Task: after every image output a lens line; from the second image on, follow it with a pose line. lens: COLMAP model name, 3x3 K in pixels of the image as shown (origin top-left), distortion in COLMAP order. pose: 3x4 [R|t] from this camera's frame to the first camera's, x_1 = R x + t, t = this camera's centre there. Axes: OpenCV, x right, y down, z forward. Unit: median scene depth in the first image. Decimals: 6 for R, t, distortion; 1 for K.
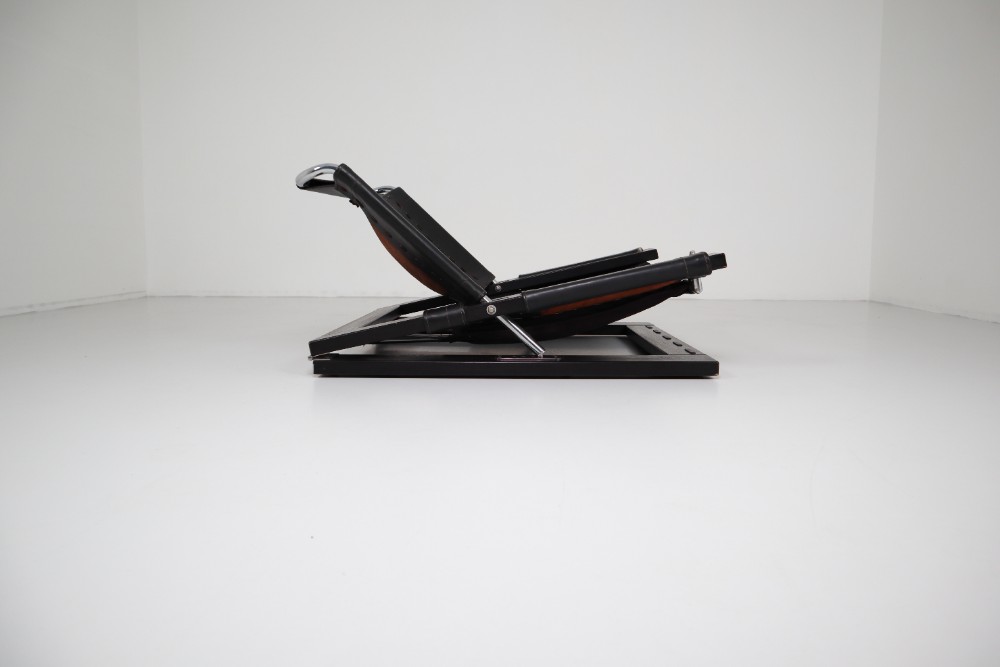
lens RADIAL K [[749.3, 0, 500.0], [0, 749.3, 333.5], [0, 0, 1]] dist [-0.105468, 0.057527]
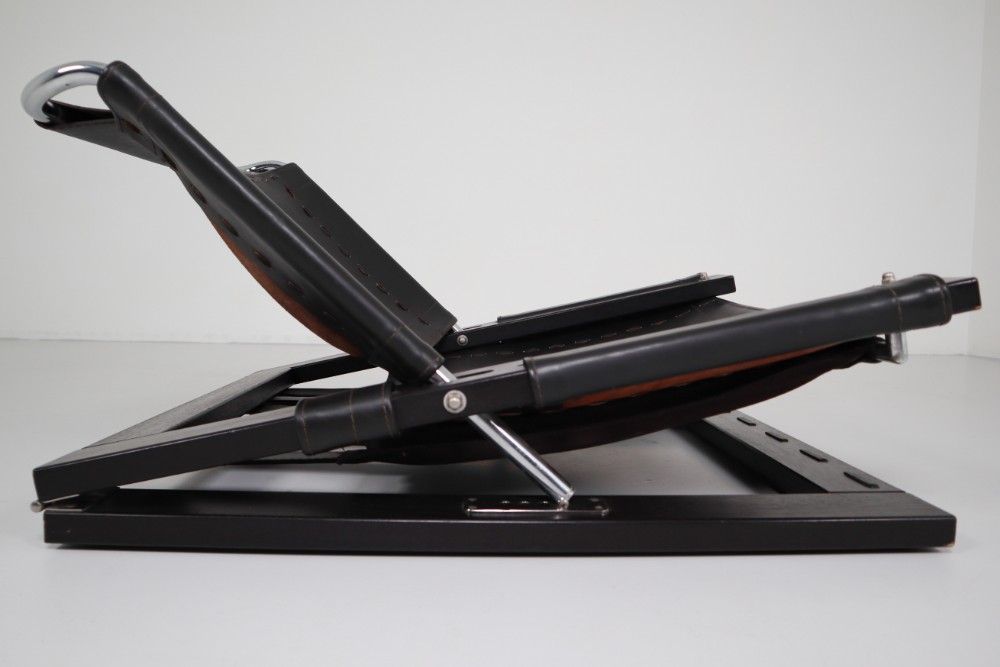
lens RADIAL K [[749.3, 0, 500.0], [0, 749.3, 333.5], [0, 0, 1]] dist [-0.105468, 0.057527]
pose [[0.997945, 0.010139, 0.063264, -0.012681], [-0.006995, 0.998738, -0.049729, -0.047553], [-0.063689, 0.049184, 0.996757, 0.546203]]
